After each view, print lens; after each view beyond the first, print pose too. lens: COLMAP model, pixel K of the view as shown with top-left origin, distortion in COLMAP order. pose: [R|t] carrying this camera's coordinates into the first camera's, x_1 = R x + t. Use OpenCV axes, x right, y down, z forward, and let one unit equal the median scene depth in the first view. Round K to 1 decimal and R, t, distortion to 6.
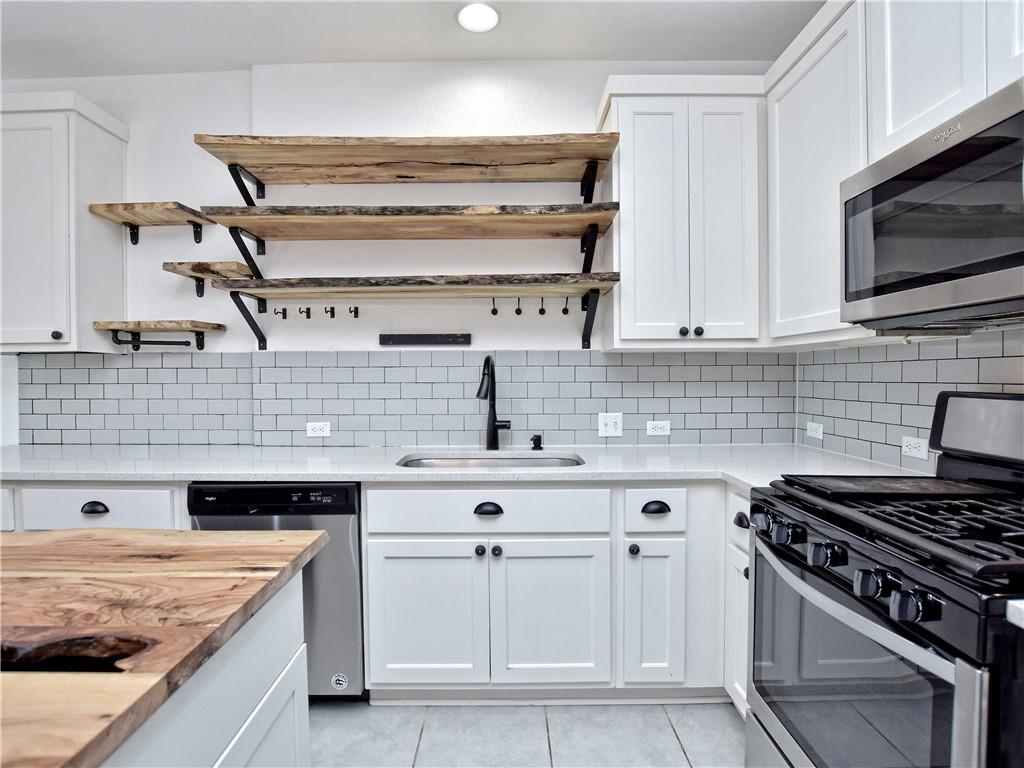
lens RADIAL K [[512.3, 0, 512.0], [0, 512.3, 384.0], [0, 0, 1]] dist [-0.037604, 0.000382]
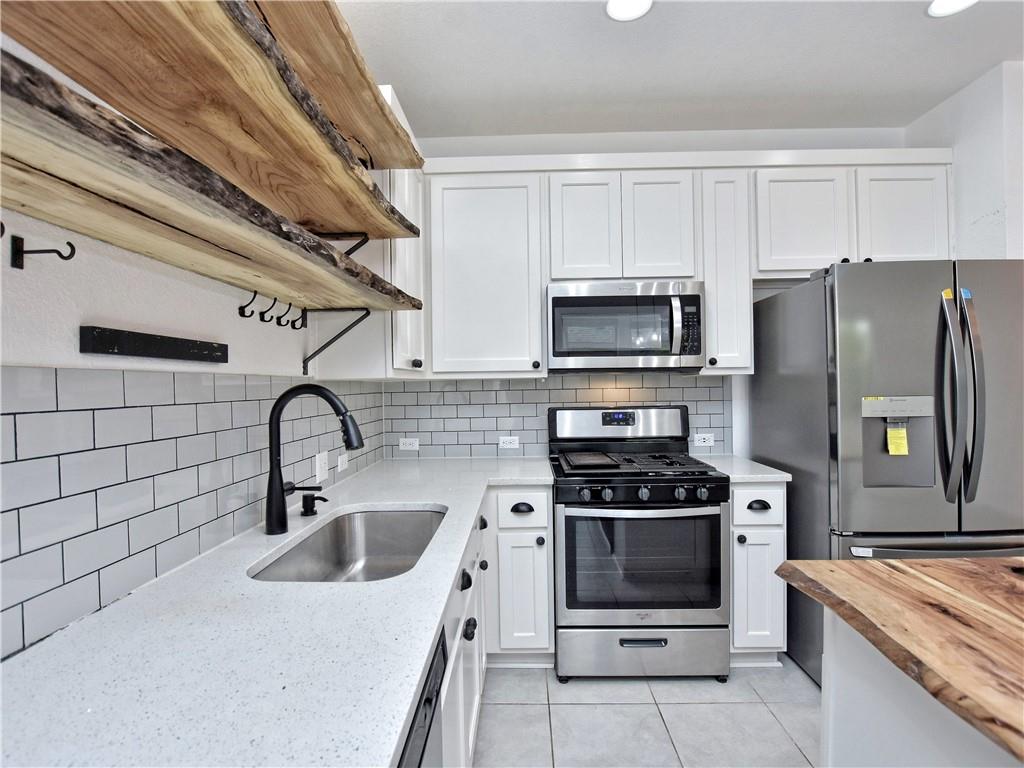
lens RADIAL K [[503.2, 0, 511.2], [0, 503.2, 388.9], [0, 0, 1]] dist [-0.014202, 0.000928]
pose [[0.029618, -0.005841, 0.999544, -1.084290], [0.027932, 0.999597, 0.005014, -0.072885], [-0.999171, 0.027771, 0.029769, 1.153824]]
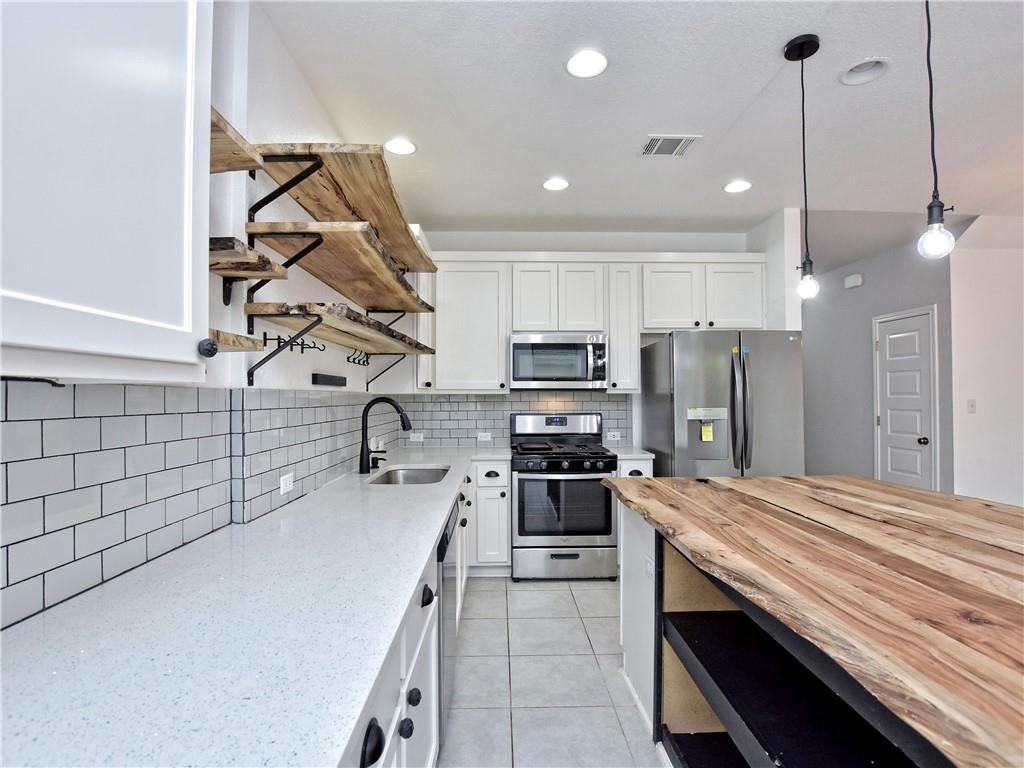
lens RADIAL K [[503.2, 0, 511.2], [0, 503.2, 388.9], [0, 0, 1]] dist [-0.014202, 0.000928]
pose [[-0.019440, 0.018600, 0.999638, -2.105476], [0.016039, 0.999704, -0.018289, -0.077021], [-0.999682, 0.015677, -0.019733, 1.121884]]
